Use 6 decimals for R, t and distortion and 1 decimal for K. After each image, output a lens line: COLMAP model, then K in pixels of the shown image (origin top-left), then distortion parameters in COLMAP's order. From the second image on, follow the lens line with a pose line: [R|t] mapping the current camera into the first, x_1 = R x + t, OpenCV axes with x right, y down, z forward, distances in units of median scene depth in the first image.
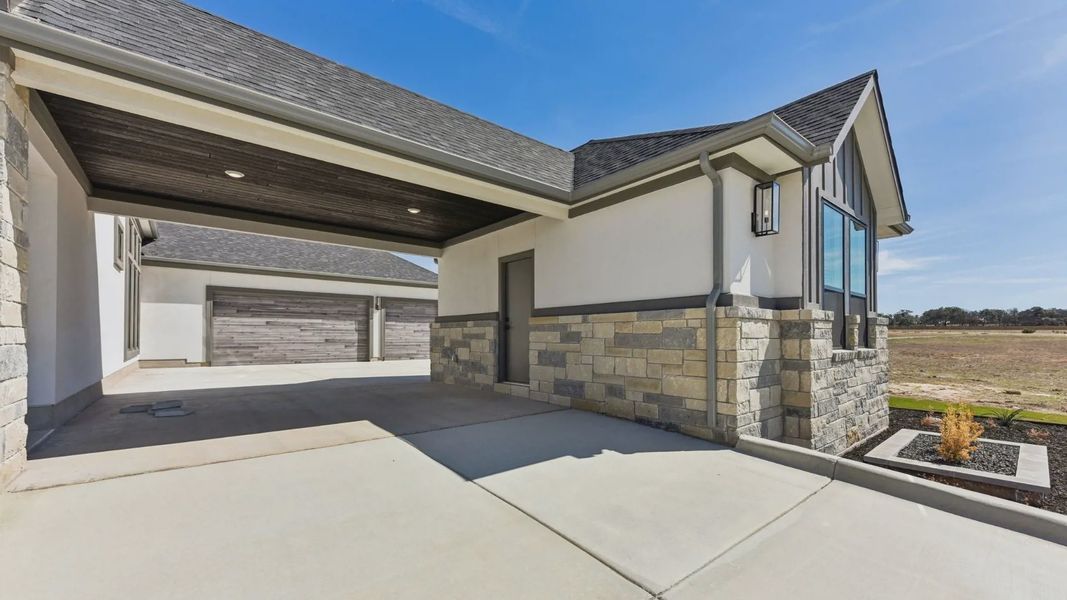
lens RADIAL K [[424.8, 0, 537.0], [0, 424.8, 335.7], [0, 0, 1]] dist [-0.000784, -0.000906]
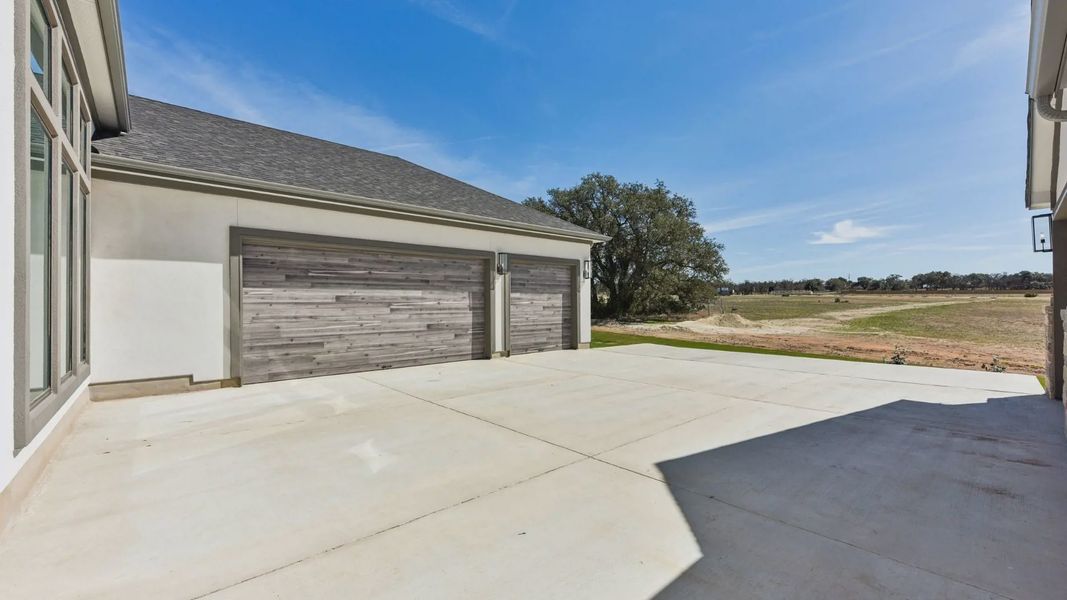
lens RADIAL K [[424.8, 0, 538.1], [0, 424.8, 301.0], [0, 0, 1]] dist [-0.000784, -0.000906]
pose [[0.998275, -0.007964, 0.058161, -0.380143], [0.008128, 0.999964, -0.002581, -0.021456], [-0.058138, 0.003049, 0.998304, 0.407542]]
